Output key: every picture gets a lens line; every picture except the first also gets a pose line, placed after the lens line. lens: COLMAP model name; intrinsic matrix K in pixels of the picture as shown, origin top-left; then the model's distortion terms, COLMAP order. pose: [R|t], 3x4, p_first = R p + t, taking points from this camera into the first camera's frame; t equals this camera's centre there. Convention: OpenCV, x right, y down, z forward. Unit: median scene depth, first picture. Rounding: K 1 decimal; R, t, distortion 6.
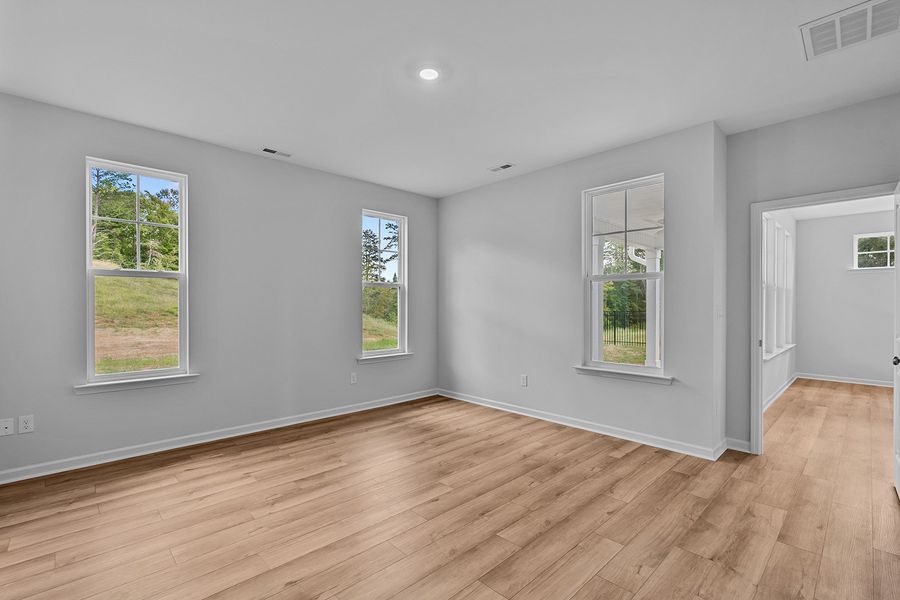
lens RADIAL K [[408.5, 0, 449.7], [0, 408.5, 304.2], [0, 0, 1]] dist [-0.001381, 0.000257]
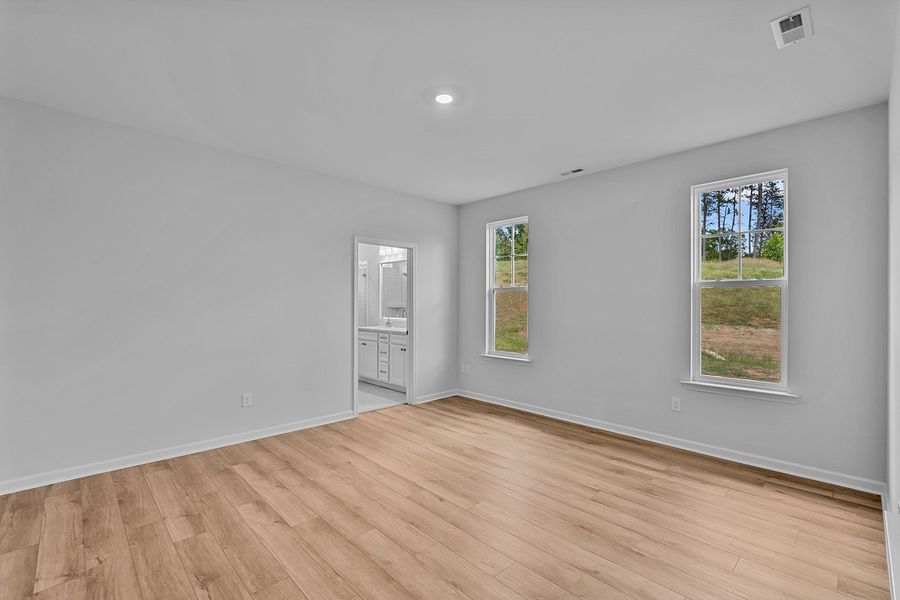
lens RADIAL K [[408.5, 0, 450.8], [0, 408.5, 298.5], [0, 0, 1]] dist [-0.001381, 0.000257]
pose [[-0.016360, -0.013278, -0.999778, 0.740400], [-0.000424, 0.999912, -0.013273, -0.016867], [0.999866, 0.000207, -0.016364, 0.755036]]
